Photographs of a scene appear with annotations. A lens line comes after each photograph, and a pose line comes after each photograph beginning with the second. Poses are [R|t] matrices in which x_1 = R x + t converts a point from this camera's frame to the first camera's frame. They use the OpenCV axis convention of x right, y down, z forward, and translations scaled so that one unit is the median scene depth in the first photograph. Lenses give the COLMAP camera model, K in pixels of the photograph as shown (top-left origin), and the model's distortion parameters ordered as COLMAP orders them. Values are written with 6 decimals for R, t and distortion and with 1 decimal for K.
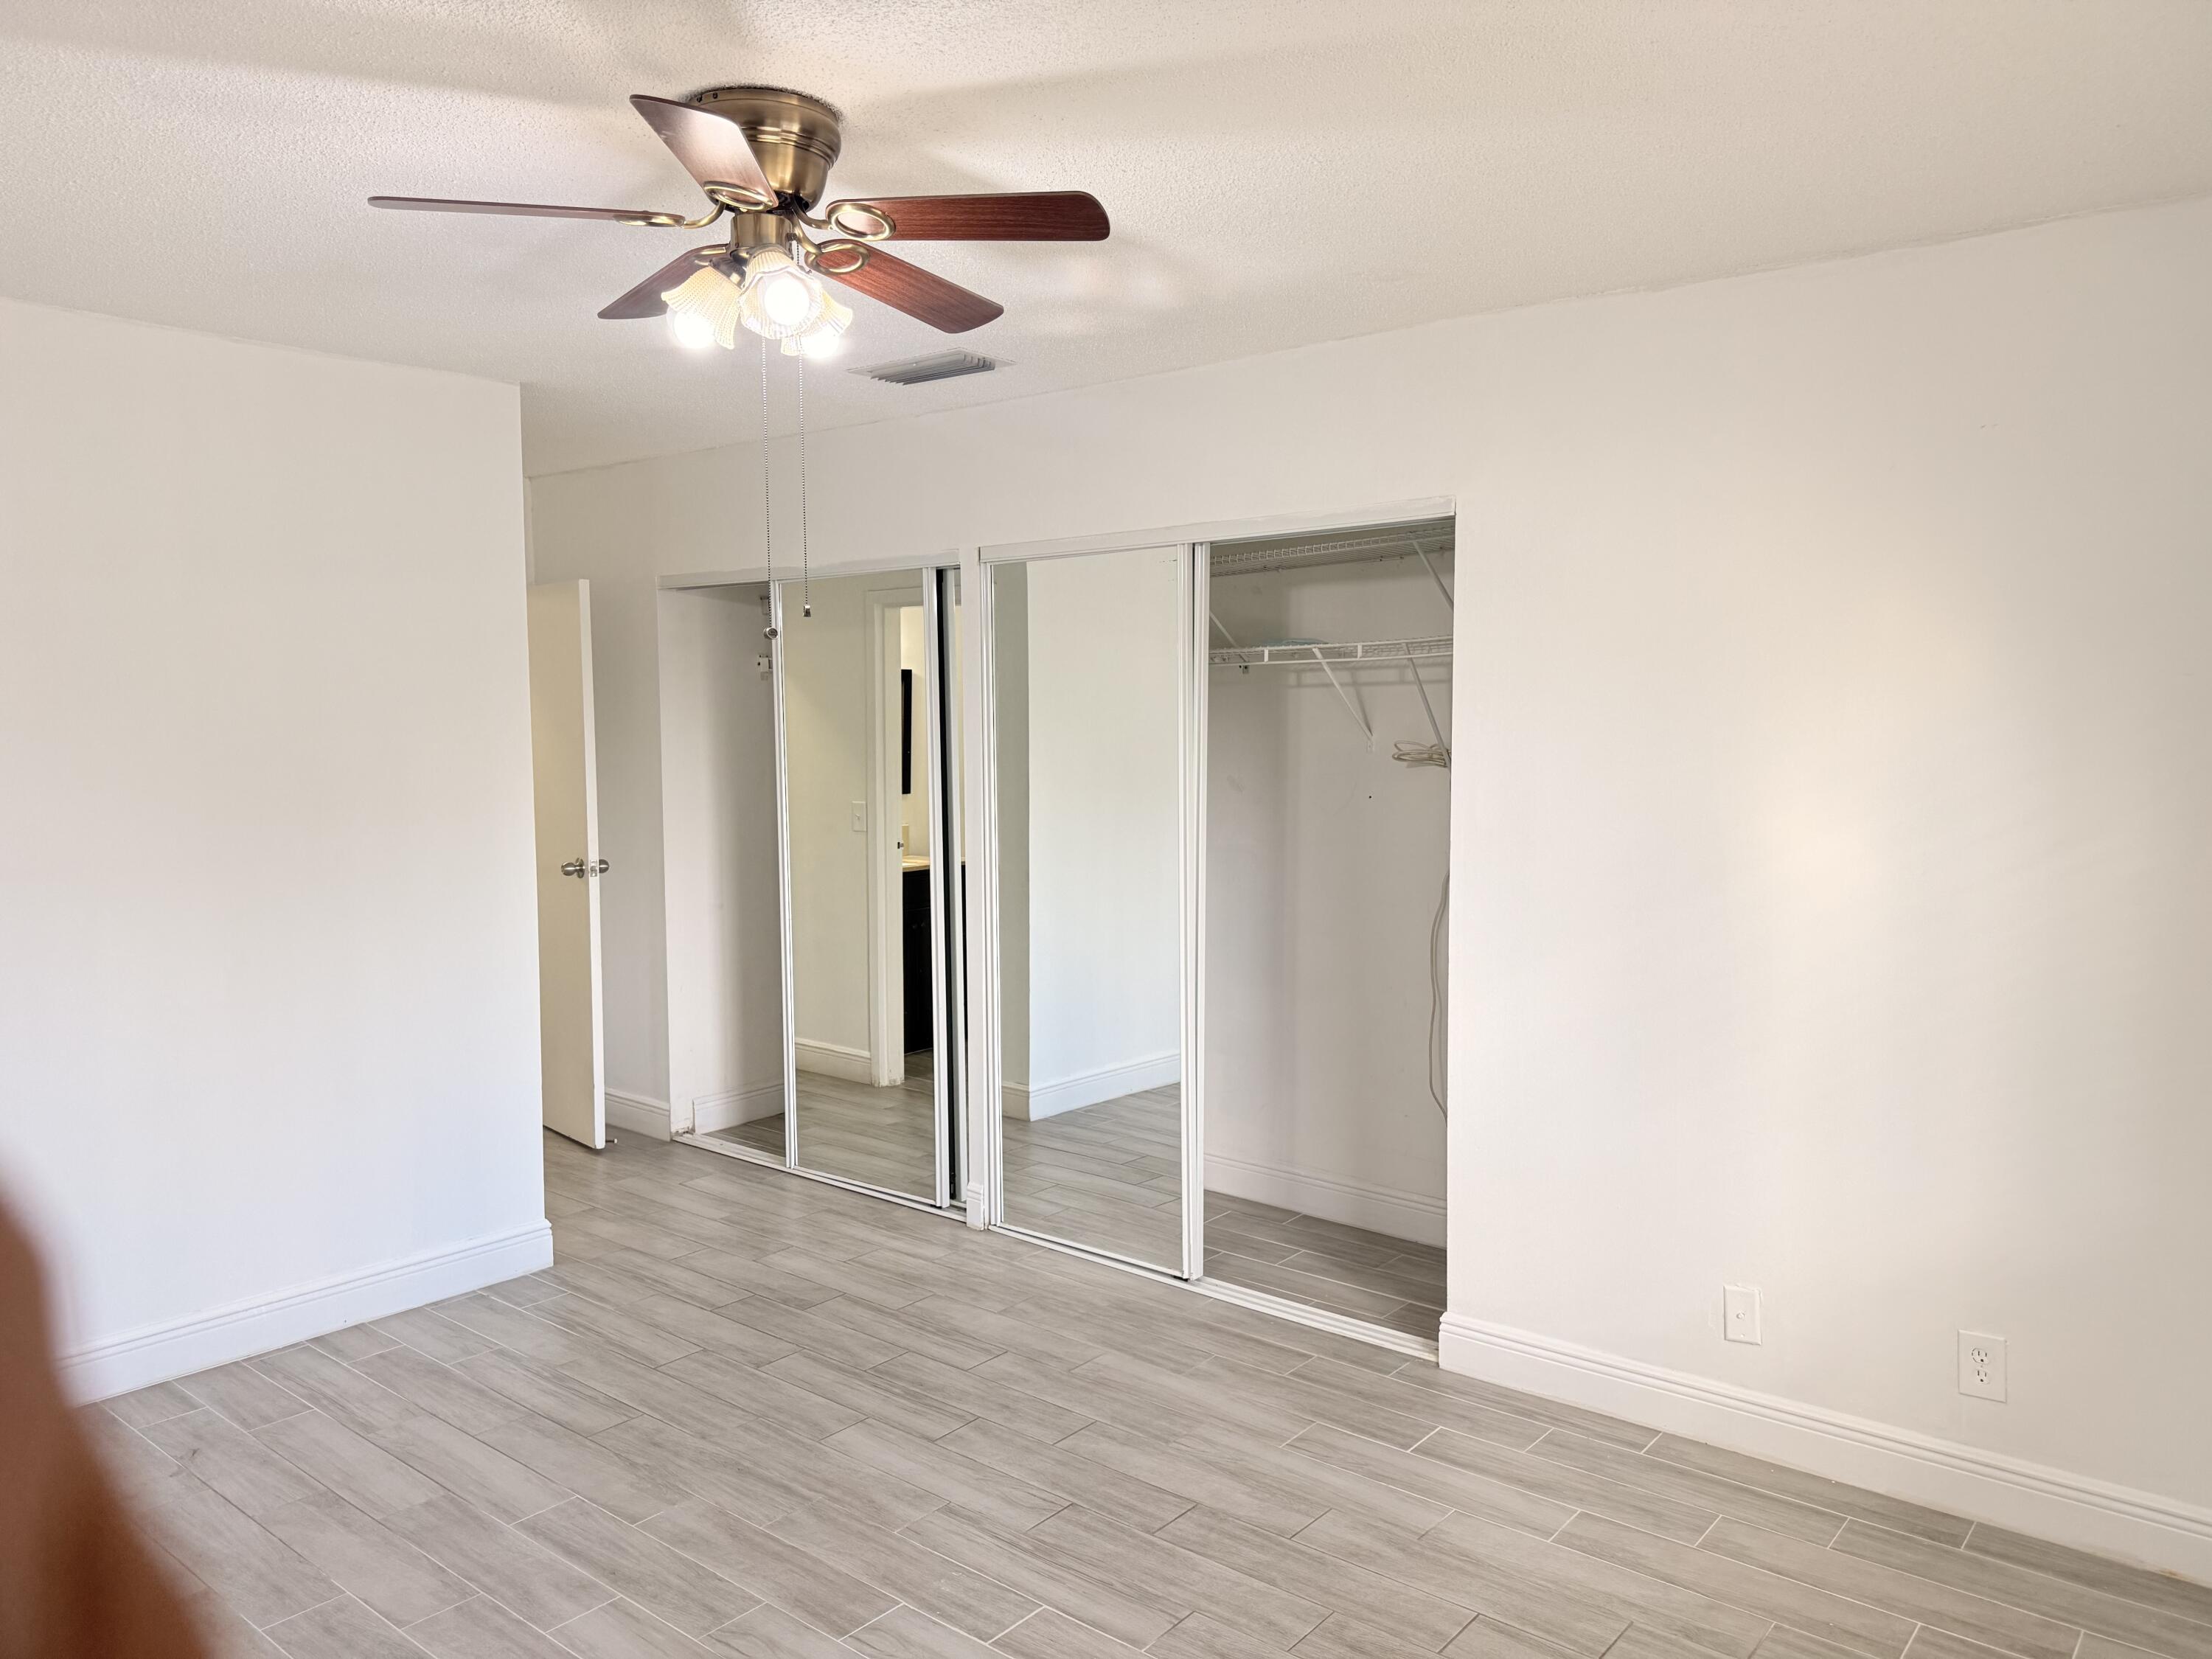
lens RADIAL K [[1575.2, 0, 1102.0], [0, 1575.2, 839.3], [0, 0, 1]] dist [0.006646, -0.012225]
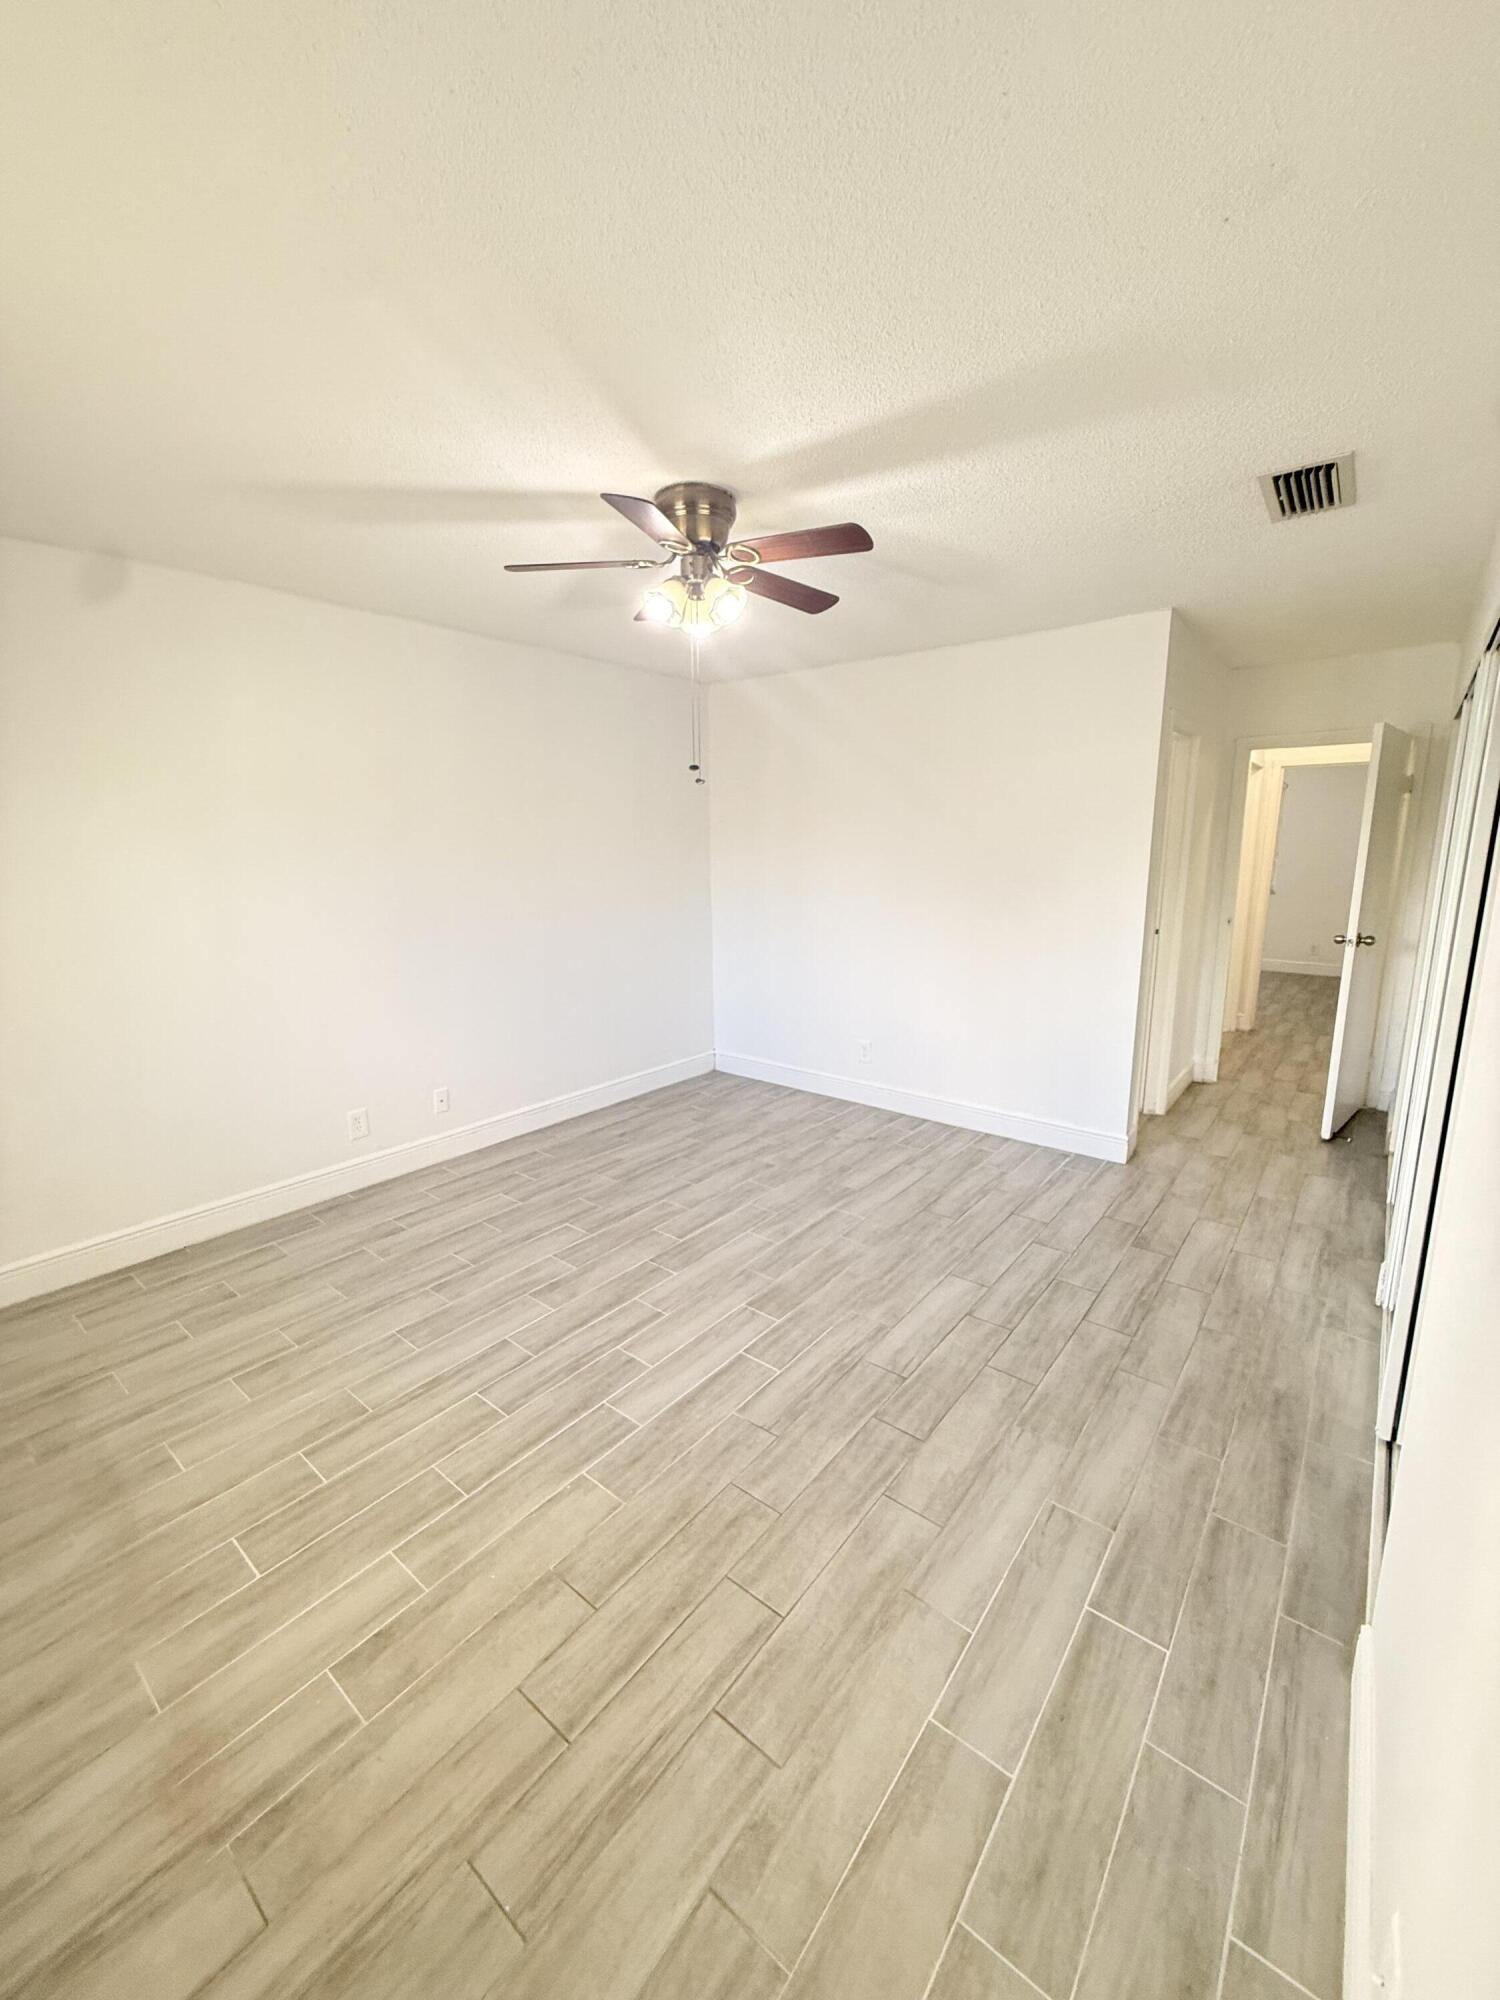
lens RADIAL K [[794.2, 0, 742.8], [0, 794.2, 993.2], [0, 0, 1]] dist [-0.005517, 0.001077]
pose [[0.019822, 0.189142, -0.981750, 0.566049], [-0.073657, 0.979550, 0.187231, -0.044032], [0.997087, 0.068602, 0.033348, 0.729194]]
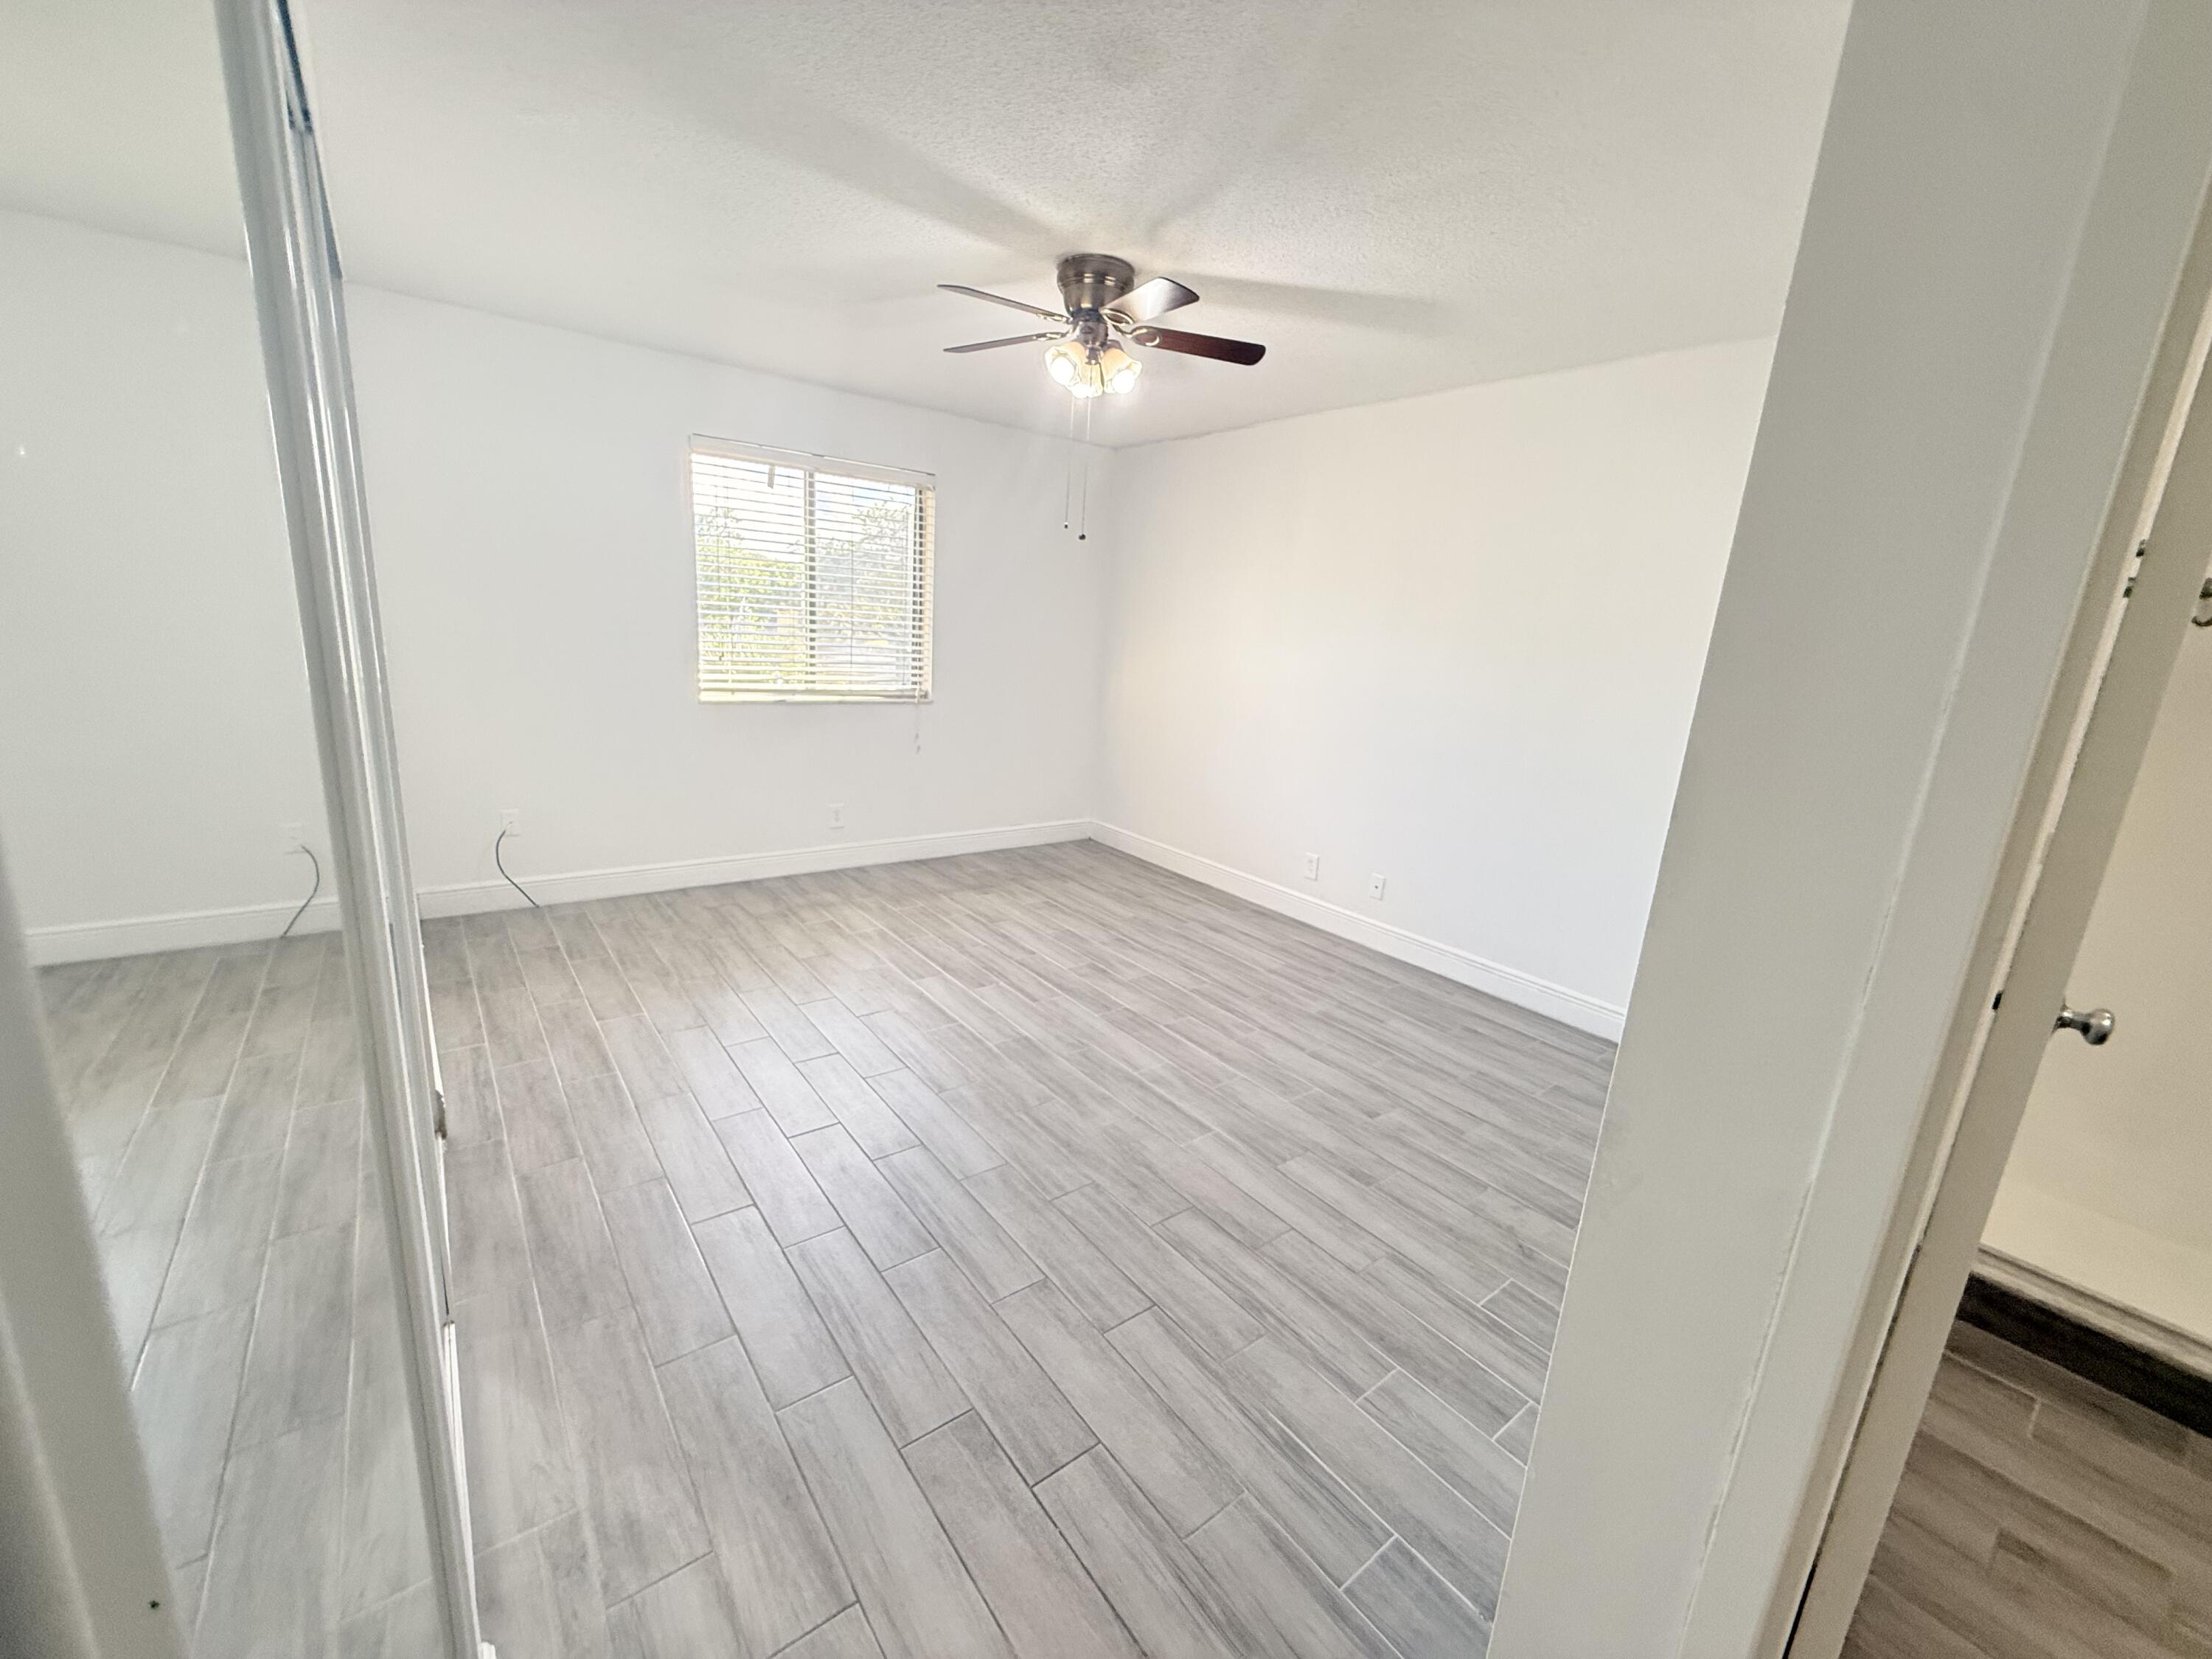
lens RADIAL K [[878.4, 0, 1113.3], [0, 878.4, 828.0], [0, 0, 1]] dist [-0.005517, 0.001077]
pose [[-0.978515, -0.107260, 0.176080, -0.352201], [-0.049650, 0.951479, 0.303680, -0.085396], [-0.200110, 0.288413, -0.936362, 1.540407]]
